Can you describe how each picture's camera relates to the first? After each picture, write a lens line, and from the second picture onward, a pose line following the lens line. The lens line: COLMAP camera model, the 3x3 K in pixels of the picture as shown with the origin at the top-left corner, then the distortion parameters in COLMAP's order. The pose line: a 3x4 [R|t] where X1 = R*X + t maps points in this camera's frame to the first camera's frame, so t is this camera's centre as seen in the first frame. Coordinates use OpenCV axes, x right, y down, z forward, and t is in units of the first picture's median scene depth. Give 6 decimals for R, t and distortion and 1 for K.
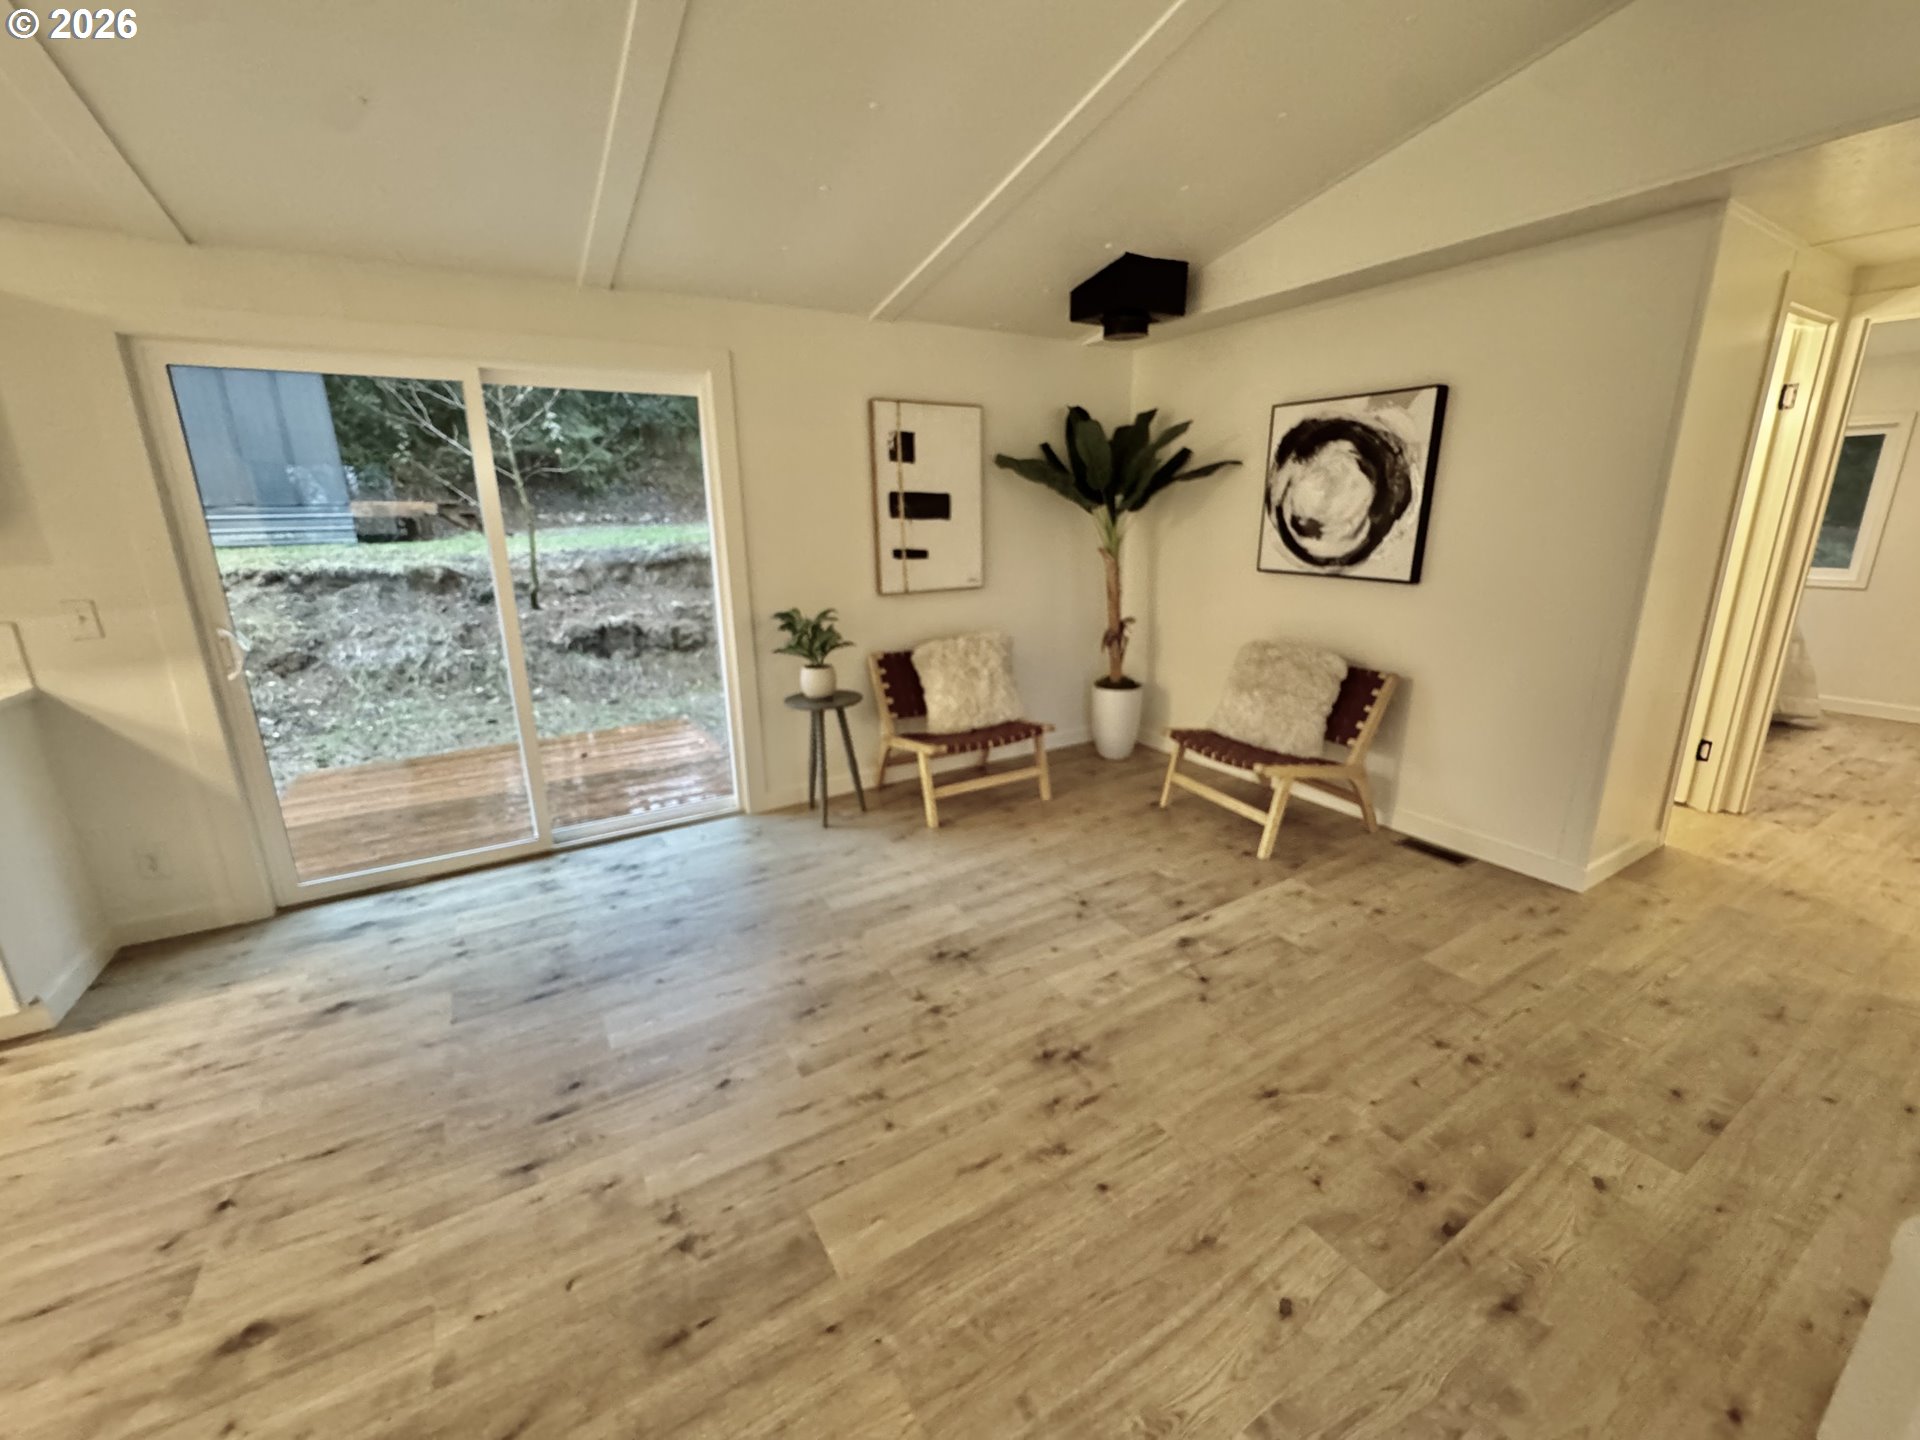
lens RADIAL K [[771.9, 0, 953.0], [0, 771.9, 716.6], [0, 0, 1]] dist [-0.001906, 0.000375]
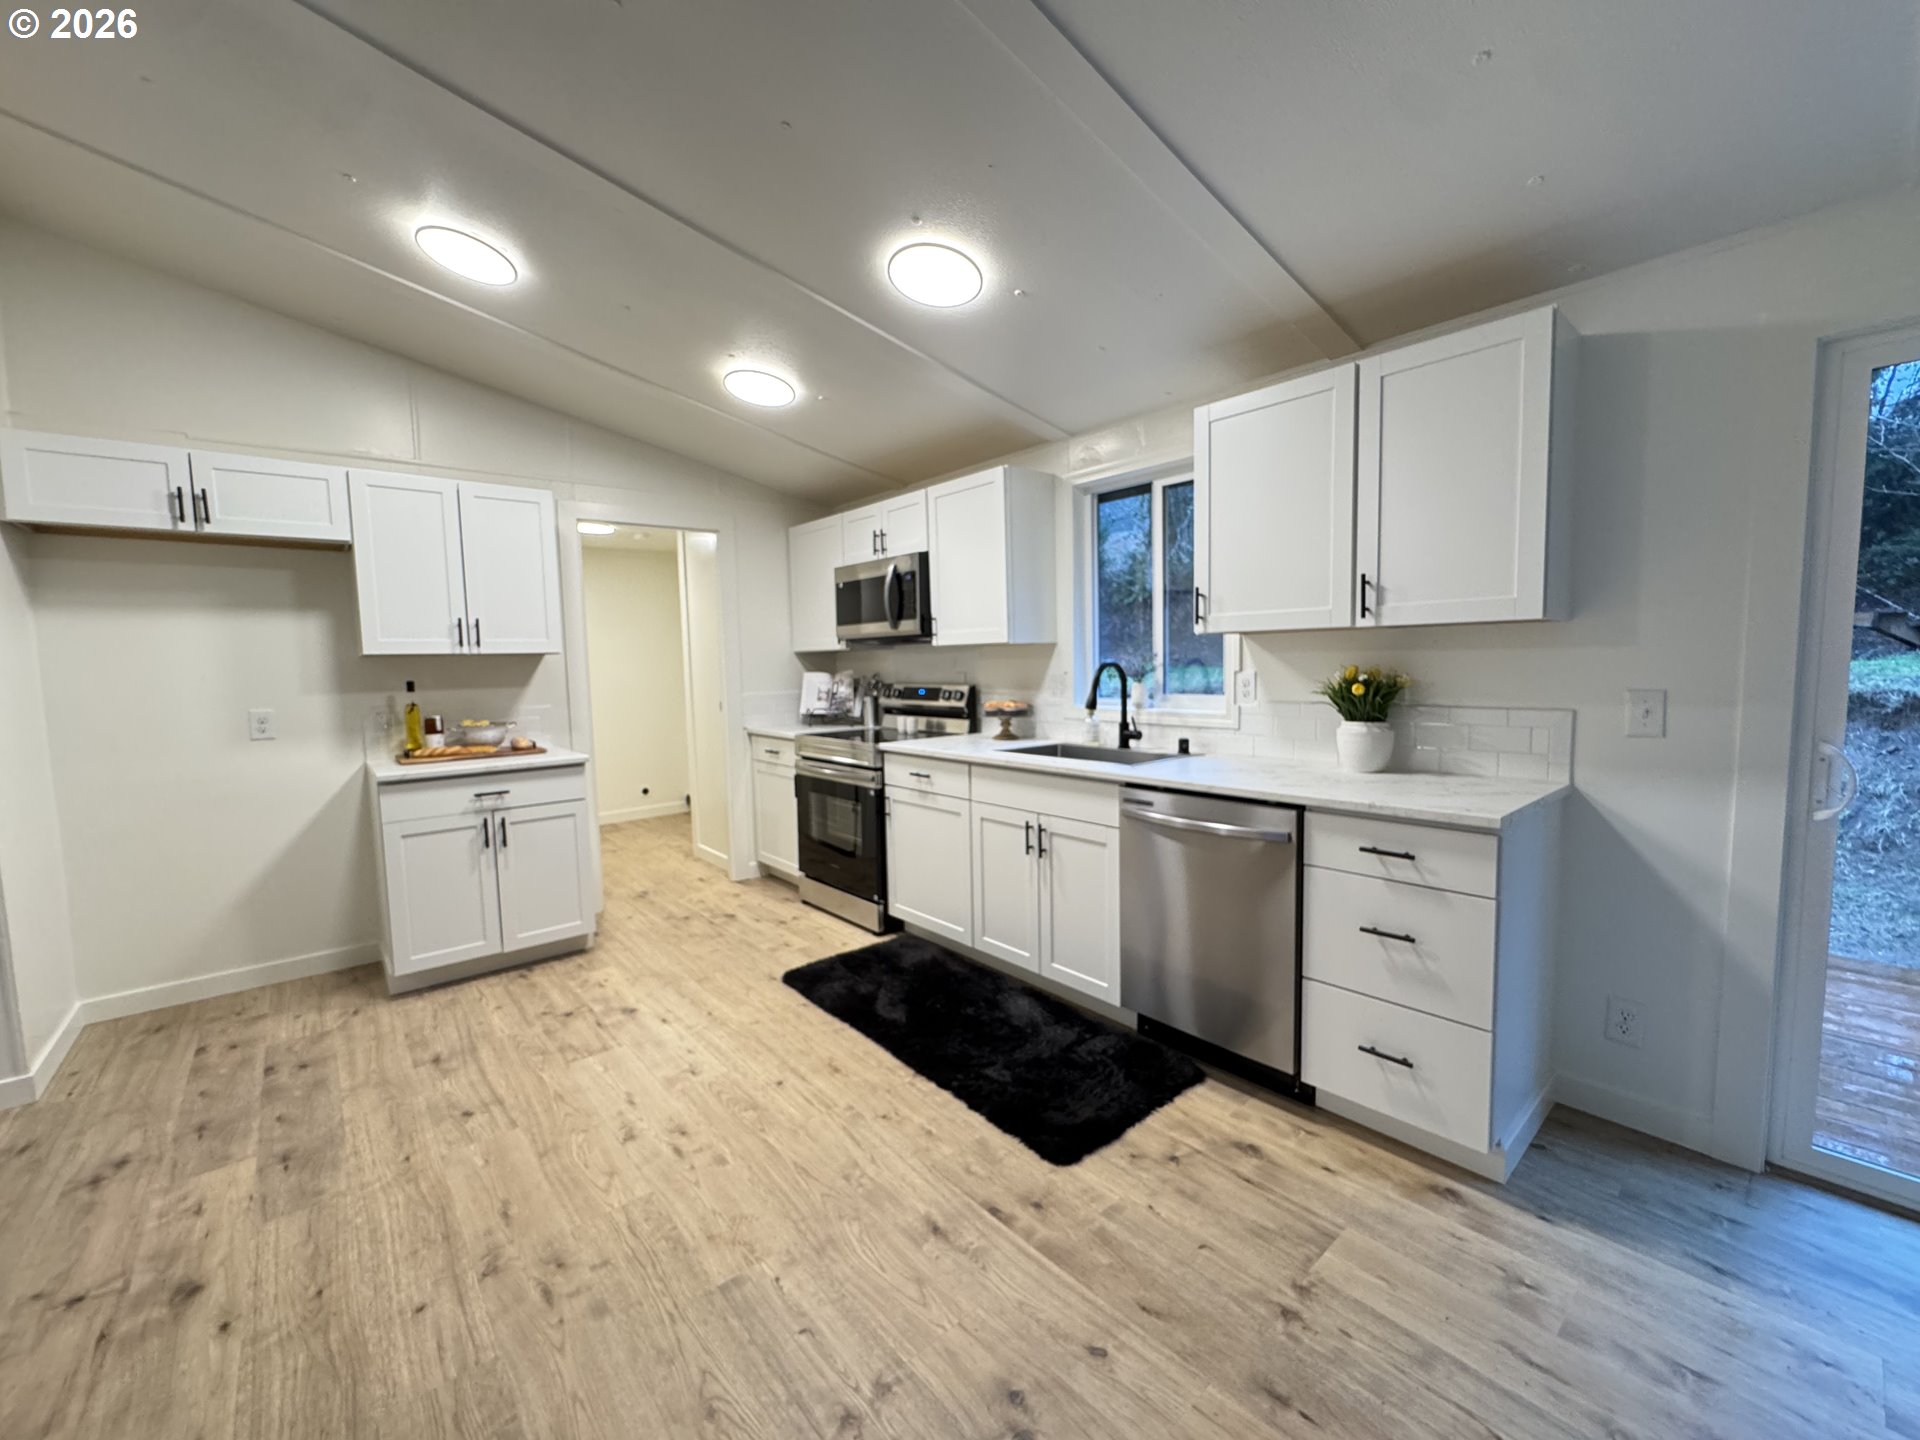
lens RADIAL K [[771.9, 0, 955.1], [0, 771.9, 721.8], [0, 0, 1]] dist [-0.001906, 0.000375]
pose [[0.167024, 0.088934, -0.981934, -0.411712], [-0.234419, 0.970947, 0.048065, 0.013709], [0.957680, 0.222156, 0.183019, 0.139372]]
